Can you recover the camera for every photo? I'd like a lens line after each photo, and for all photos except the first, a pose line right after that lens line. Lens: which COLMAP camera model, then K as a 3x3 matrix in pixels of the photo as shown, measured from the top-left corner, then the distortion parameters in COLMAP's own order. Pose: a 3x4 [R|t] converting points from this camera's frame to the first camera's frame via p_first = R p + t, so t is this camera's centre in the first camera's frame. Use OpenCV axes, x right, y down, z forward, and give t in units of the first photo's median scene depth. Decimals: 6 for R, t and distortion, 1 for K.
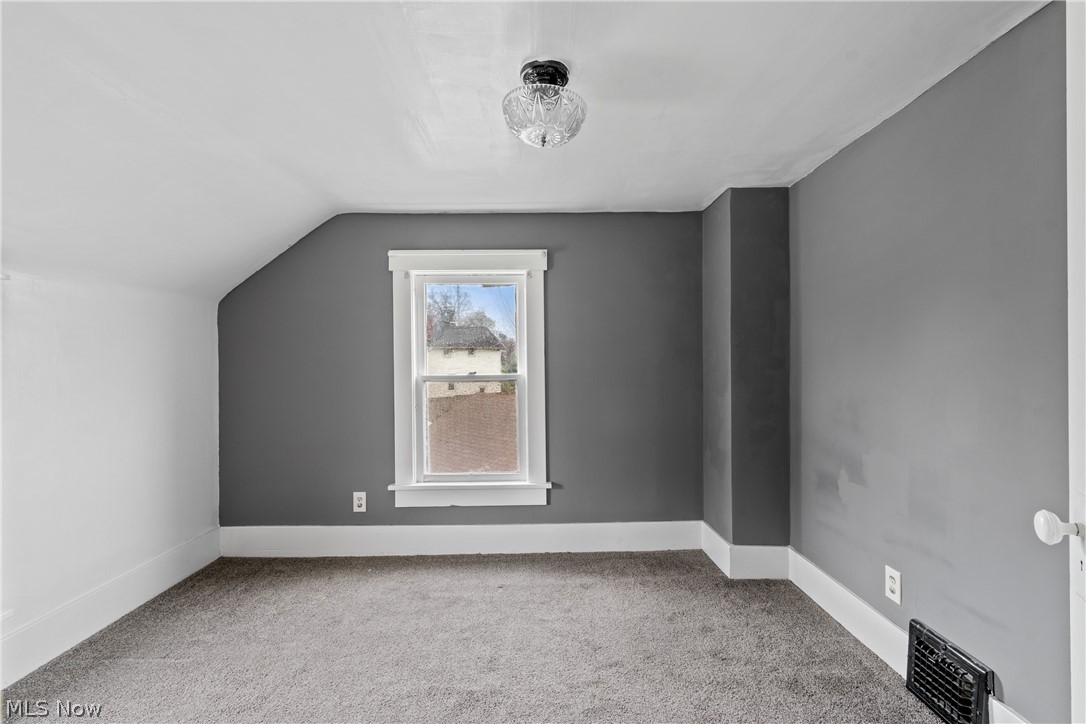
lens RADIAL K [[477.2, 0, 562.5], [0, 477.2, 363.0], [0, 0, 1]] dist [0.002226, -0.001147]
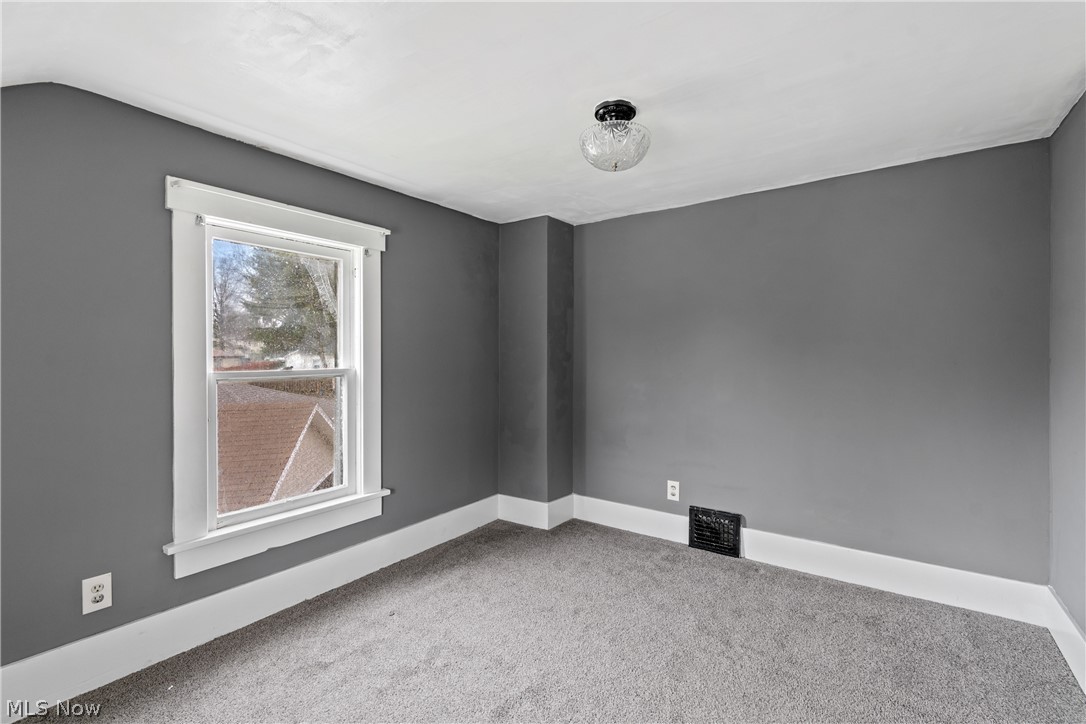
lens RADIAL K [[472.8, 0, 553.7], [0, 472.8, 353.3], [0, 0, 1]] dist [-0.000186, -0.000737]
pose [[0.607902, 0.009202, 0.793959, -0.550789], [-0.003746, 0.999955, -0.008721, 0.002991], [-0.794003, 0.002327, 0.607909, 0.213876]]
